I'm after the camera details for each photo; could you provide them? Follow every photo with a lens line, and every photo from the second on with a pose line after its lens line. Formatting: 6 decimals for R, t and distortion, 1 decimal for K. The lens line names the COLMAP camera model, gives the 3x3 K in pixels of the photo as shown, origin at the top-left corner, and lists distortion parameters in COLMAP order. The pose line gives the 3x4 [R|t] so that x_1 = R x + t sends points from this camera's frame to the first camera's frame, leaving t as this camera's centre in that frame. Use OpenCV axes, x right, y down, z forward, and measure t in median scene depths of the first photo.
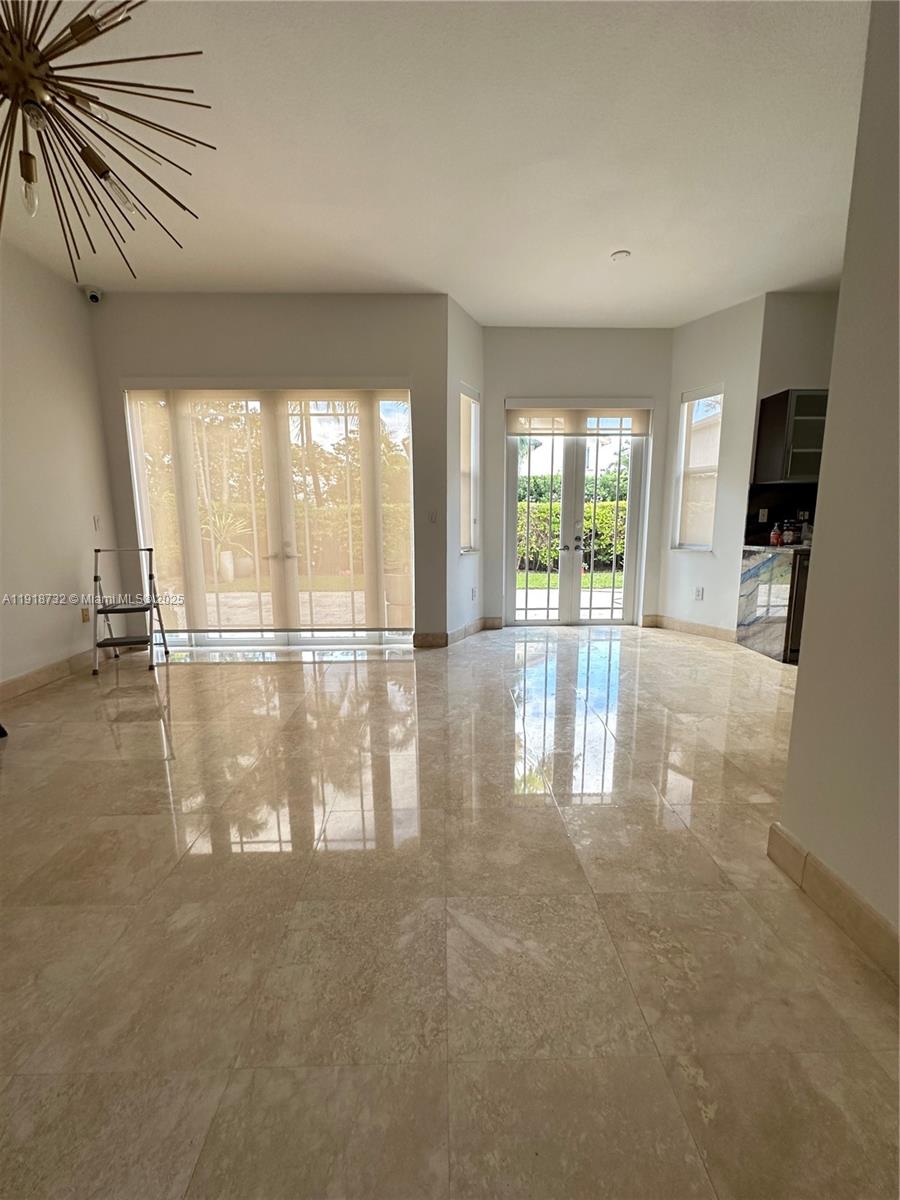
lens RADIAL K [[475.8, 0, 452.0], [0, 475.8, 595.8], [0, 0, 1]] dist [-0.006066, 0.002211]
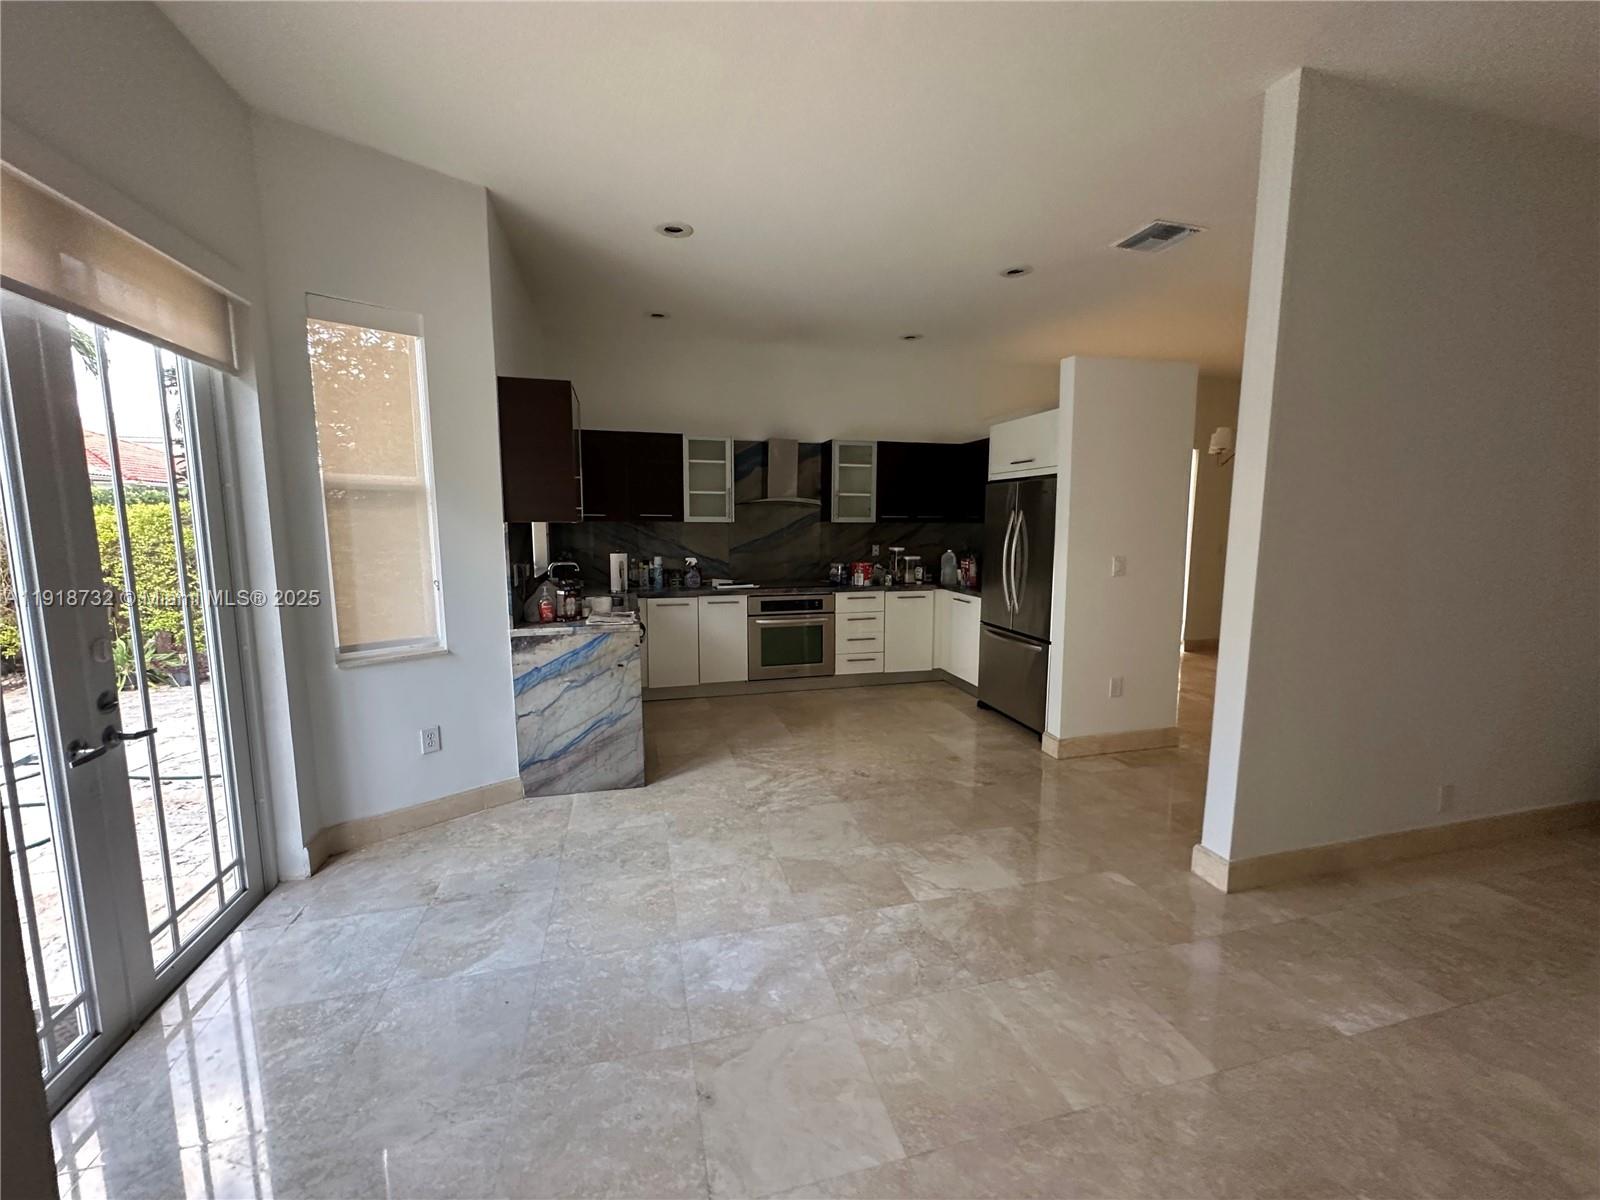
lens RADIAL K [[634.4, 0, 802.7], [0, 634.4, 598.9], [0, 0, 1]] dist [-0.006066, 0.002211]
pose [[-0.229662, -0.115181, 0.966431, -0.182089], [0.150375, 0.976850, 0.152157, -0.196815], [-0.961584, 0.180271, -0.207025, 0.787214]]
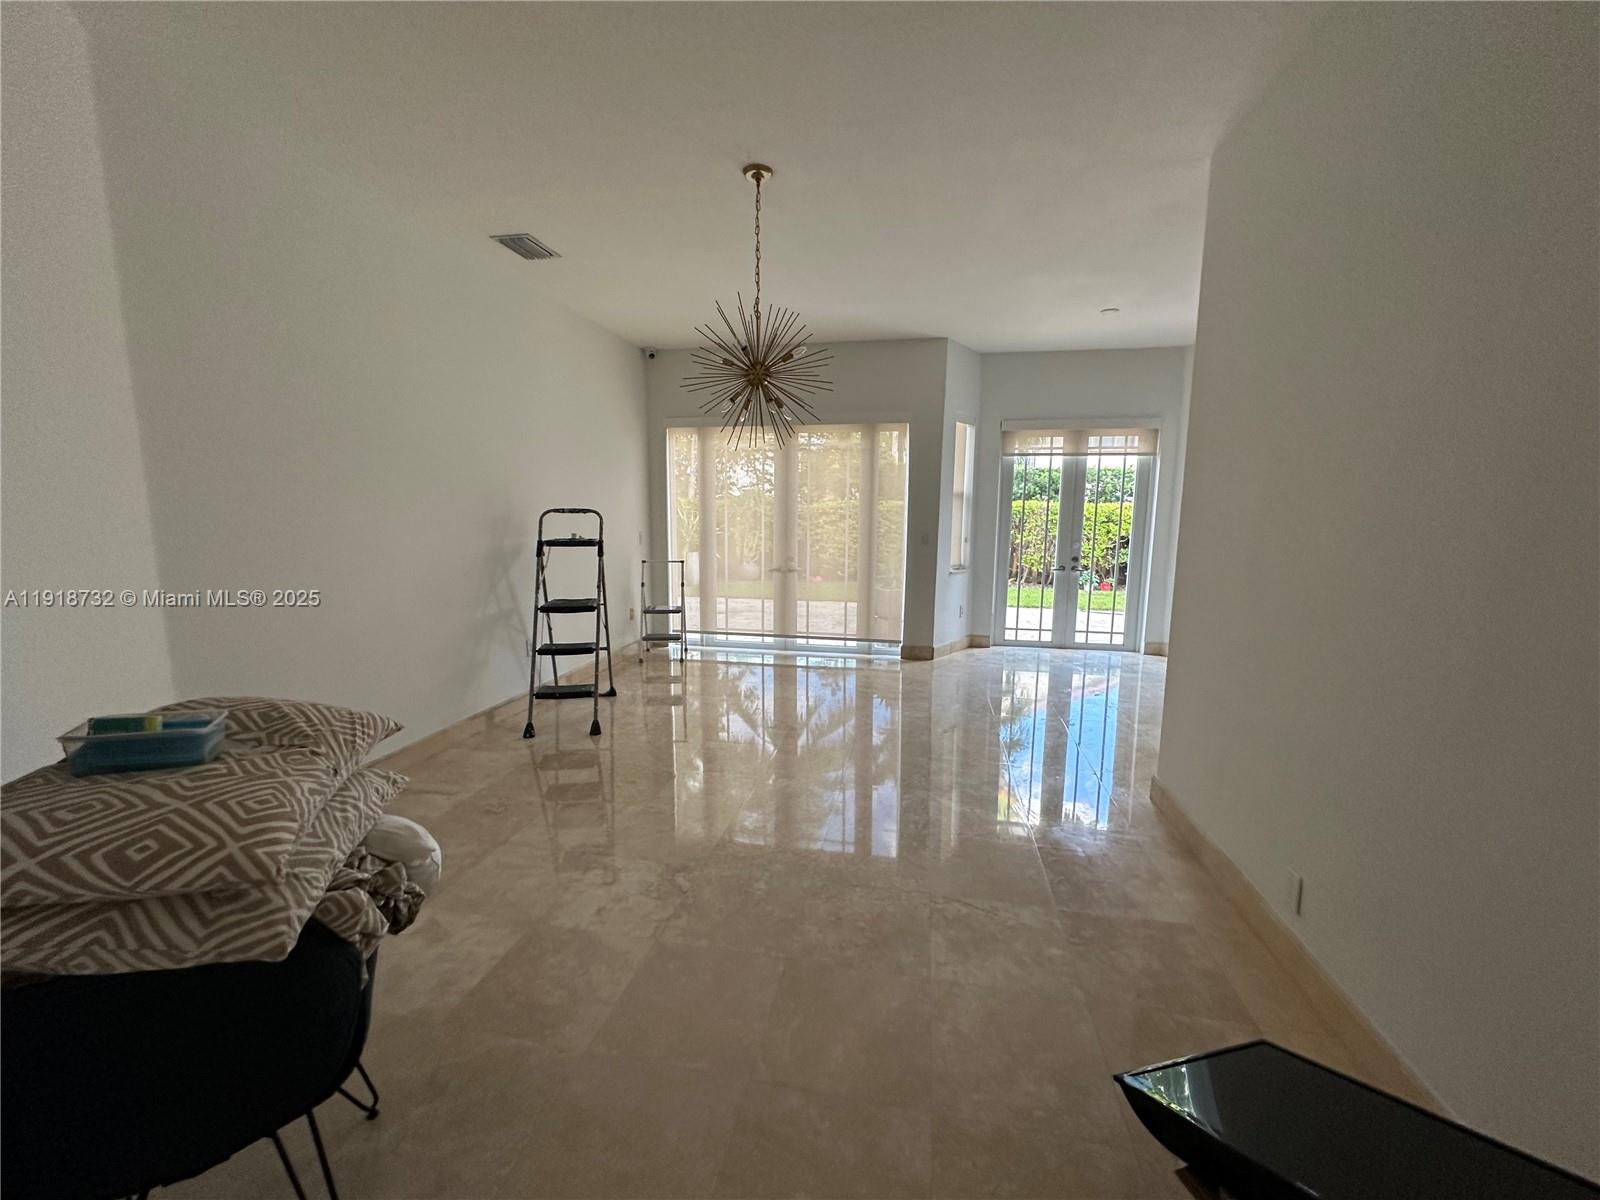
lens RADIAL K [[634.4, 0, 796.7], [0, 634.4, 596.5], [0, 0, 1]] dist [-0.006066, 0.002211]
pose [[0.975127, 0.042485, -0.217537, -0.004770], [-0.045646, 0.998912, -0.009524, -0.006569], [0.216895, 0.019217, 0.976006, -0.436022]]
